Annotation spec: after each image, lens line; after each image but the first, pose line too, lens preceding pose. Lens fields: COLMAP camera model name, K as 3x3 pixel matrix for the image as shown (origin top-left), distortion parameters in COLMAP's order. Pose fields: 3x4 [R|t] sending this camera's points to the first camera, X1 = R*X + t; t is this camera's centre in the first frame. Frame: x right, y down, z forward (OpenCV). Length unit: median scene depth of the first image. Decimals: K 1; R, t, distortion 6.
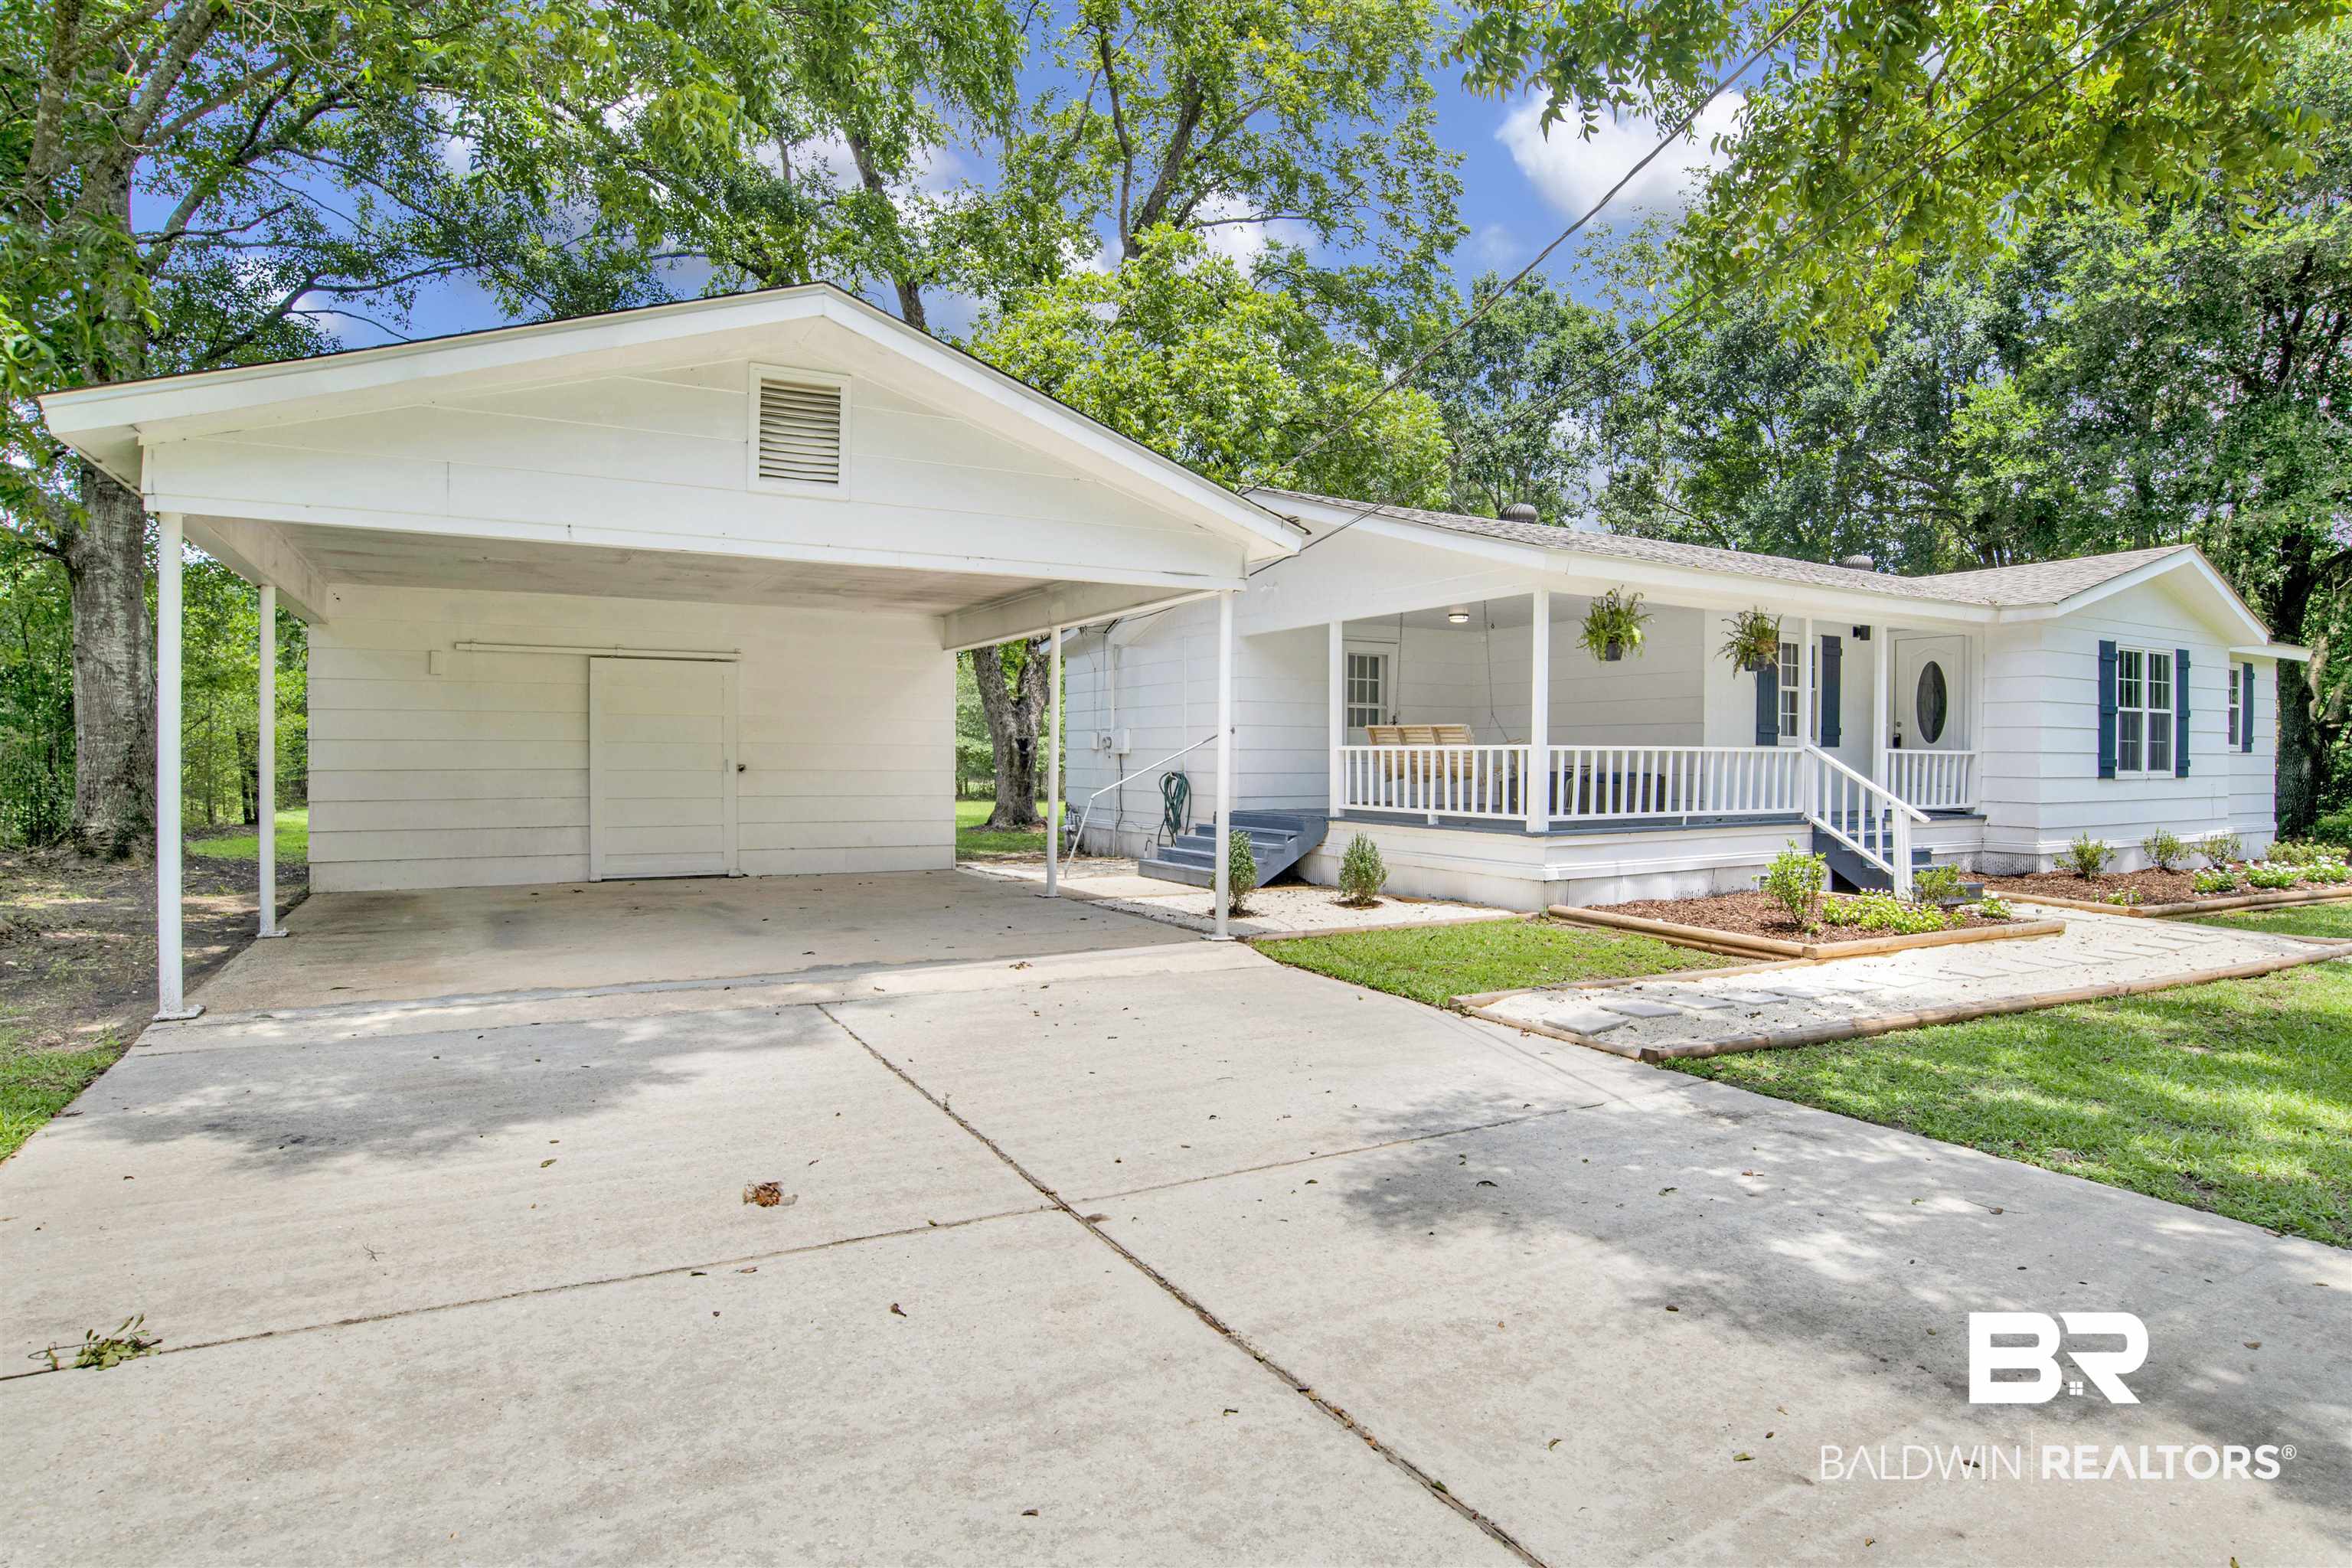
lens RADIAL K [[1237.8, 0, 1181.8], [0, 1237.8, 761.3], [0, 0, 1]] dist [-0.073473, 0.024582]
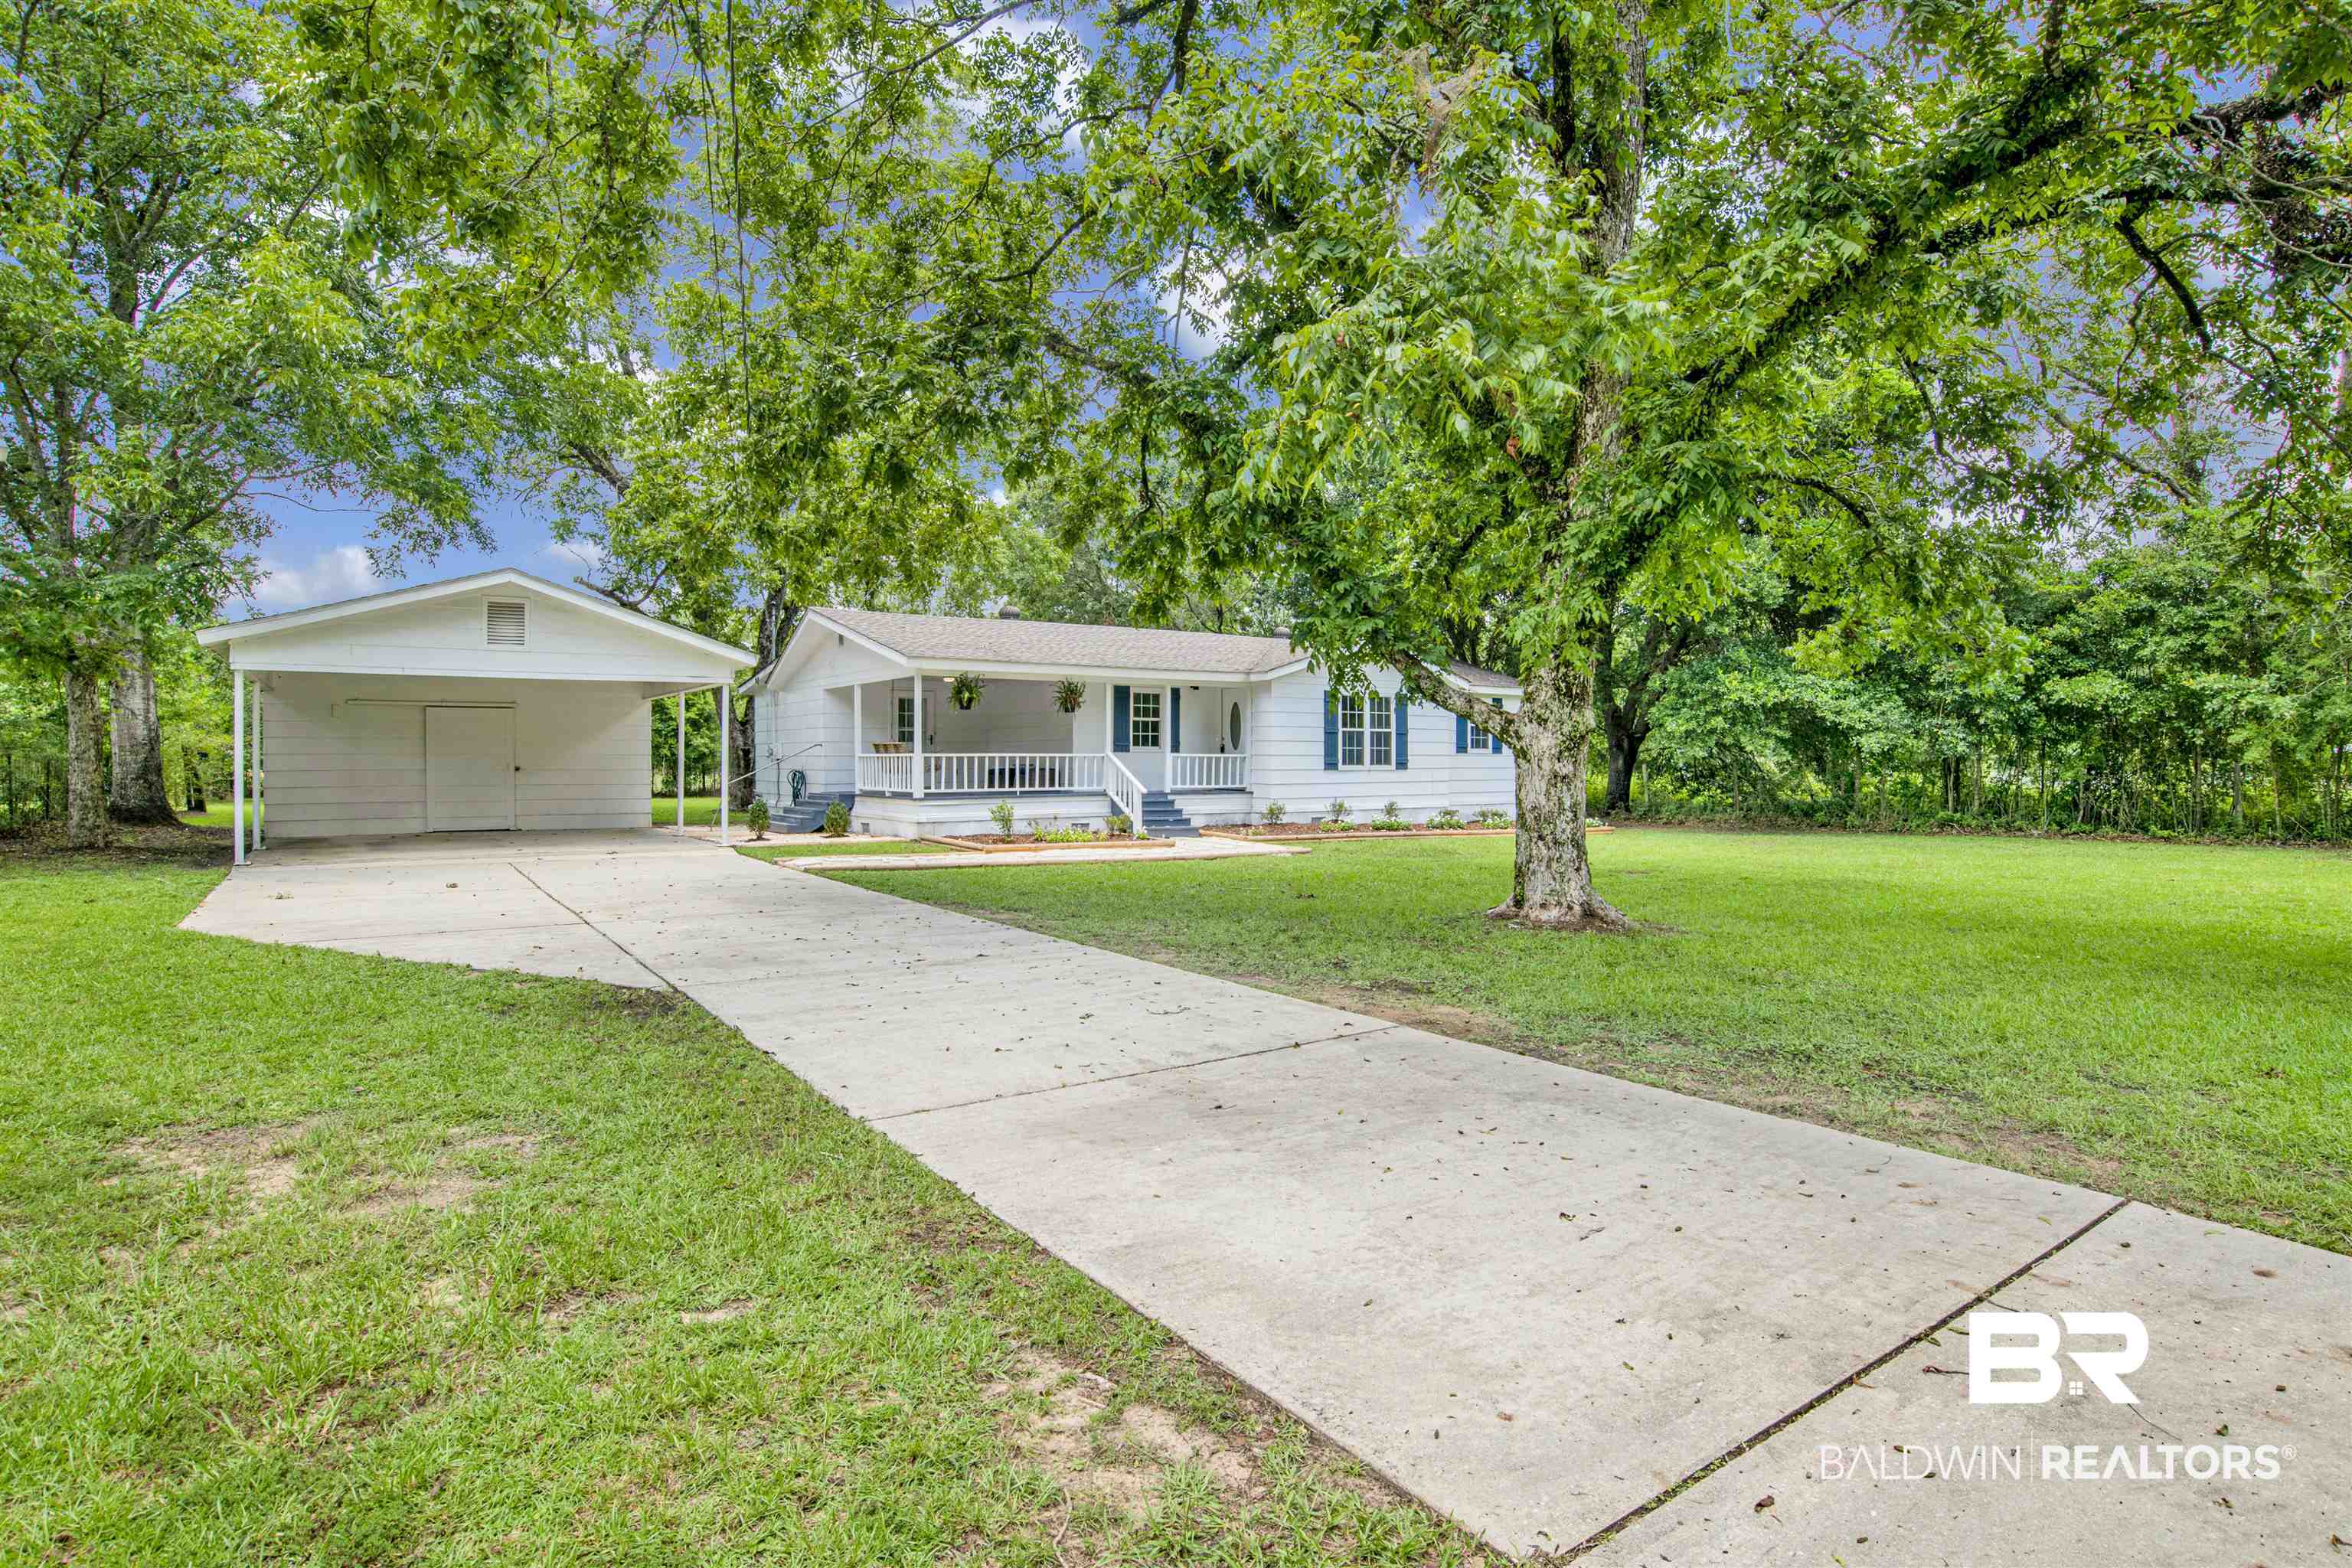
lens RADIAL K [[1237.8, 0, 1181.8], [0, 1237.8, 761.3], [0, 0, 1]] dist [-0.073473, 0.024582]
pose [[0.996018, -0.005454, 0.088988, 0.419198], [0.005189, 0.999981, 0.003212, -0.005525], [-0.089004, -0.002737, 0.996028, -0.782996]]
